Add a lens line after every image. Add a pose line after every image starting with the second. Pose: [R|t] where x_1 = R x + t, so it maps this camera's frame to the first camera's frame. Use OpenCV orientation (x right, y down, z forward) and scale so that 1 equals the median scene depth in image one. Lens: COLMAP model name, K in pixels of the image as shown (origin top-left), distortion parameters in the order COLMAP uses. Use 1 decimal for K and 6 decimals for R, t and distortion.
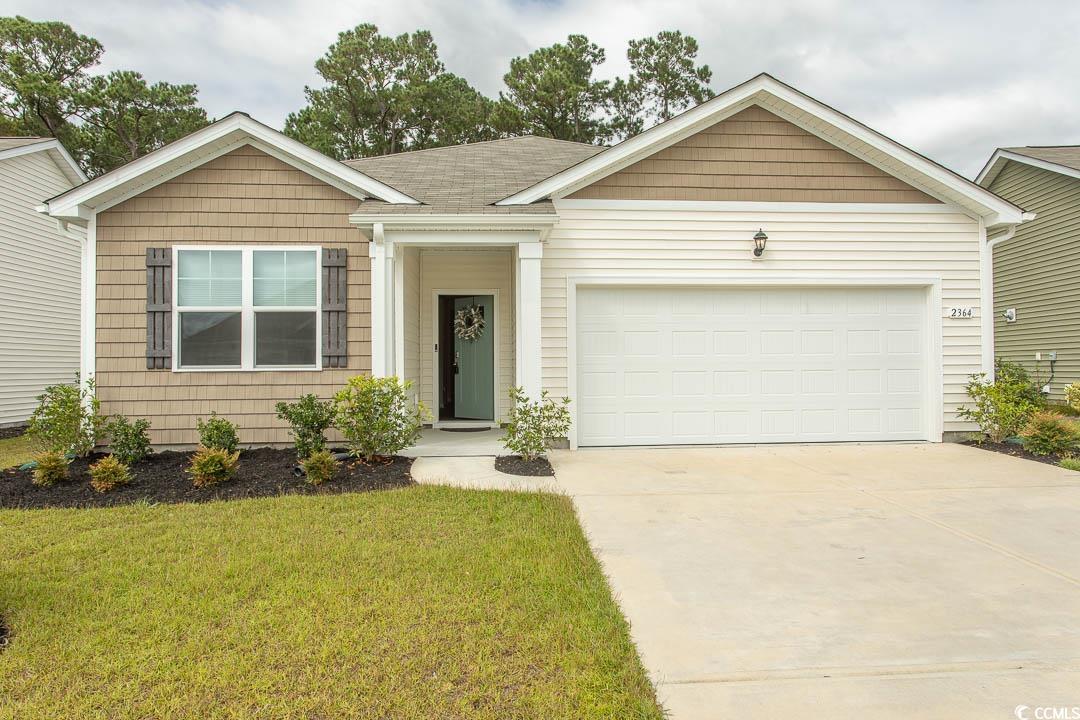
lens RADIAL K [[694.8, 0, 540.0], [0, 694.8, 360.0], [0, 0, 1]] dist [0.001009, 0.000011]
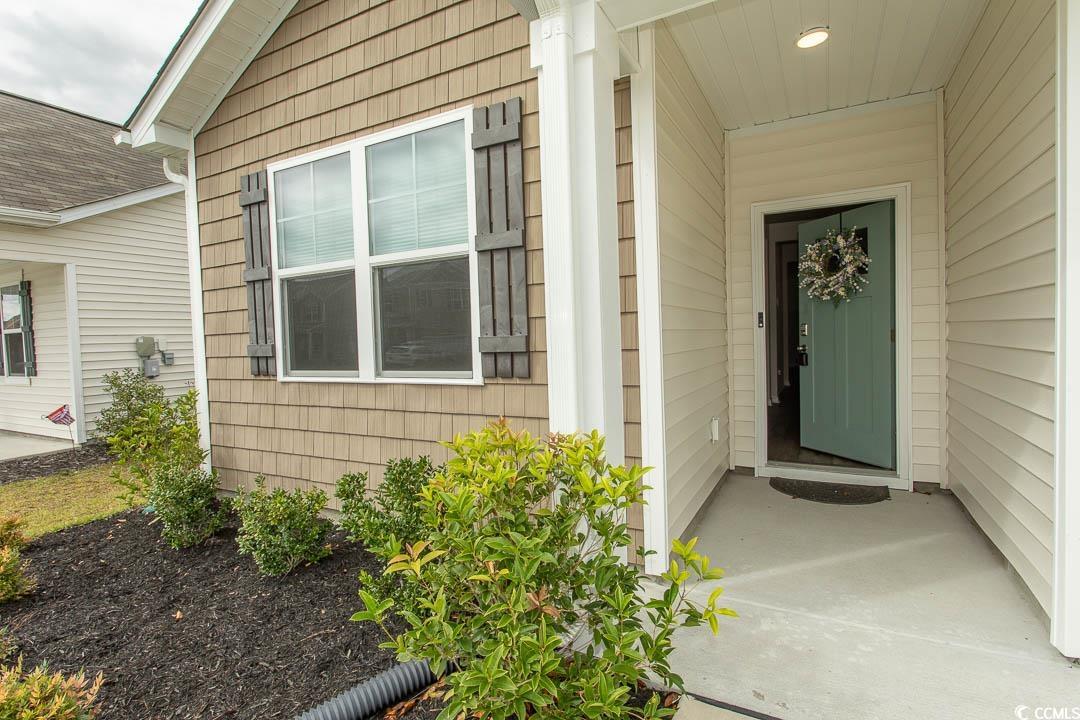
lens RADIAL K [[530.6, 0, 537.5], [0, 530.6, 354.7], [0, 0, 1]] dist [-0.014743, 0.008730]
pose [[0.843287, -0.001172, -0.537463, -0.098762], [0.032800, 0.998246, 0.049287, -0.020307], [0.536462, -0.059192, 0.841846, 0.730632]]
